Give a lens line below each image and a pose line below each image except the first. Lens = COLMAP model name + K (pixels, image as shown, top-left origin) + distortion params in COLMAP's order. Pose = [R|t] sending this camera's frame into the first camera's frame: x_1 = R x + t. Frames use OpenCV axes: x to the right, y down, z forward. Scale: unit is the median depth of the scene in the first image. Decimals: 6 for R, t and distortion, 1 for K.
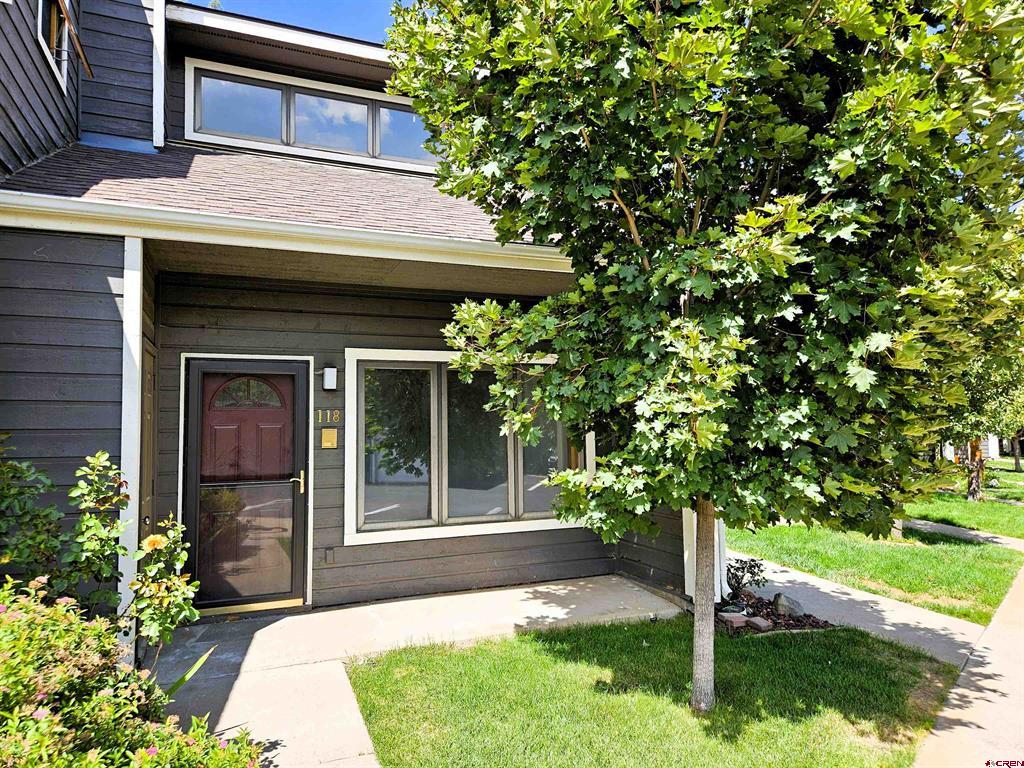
lens RADIAL K [[685.4, 0, 513.2], [0, 685.4, 383.6], [0, 0, 1]] dist [0.042650, 0.001098]
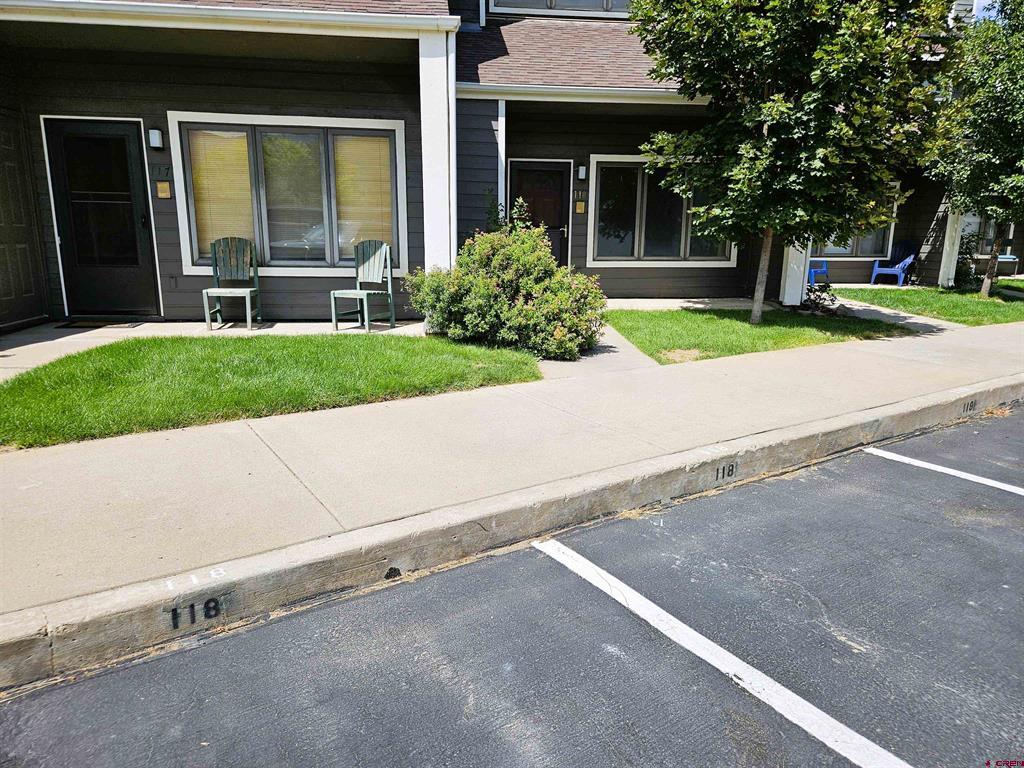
lens RADIAL K [[685.4, 0, 515.5], [0, 685.4, 390.0], [0, 0, 1]] dist [0.042650, 0.001098]
pose [[0.961871, 0.082547, -0.260751, 0.082542], [-0.005941, 0.959449, 0.281821, 0.031476], [0.273441, -0.269526, 0.923356, -0.859066]]
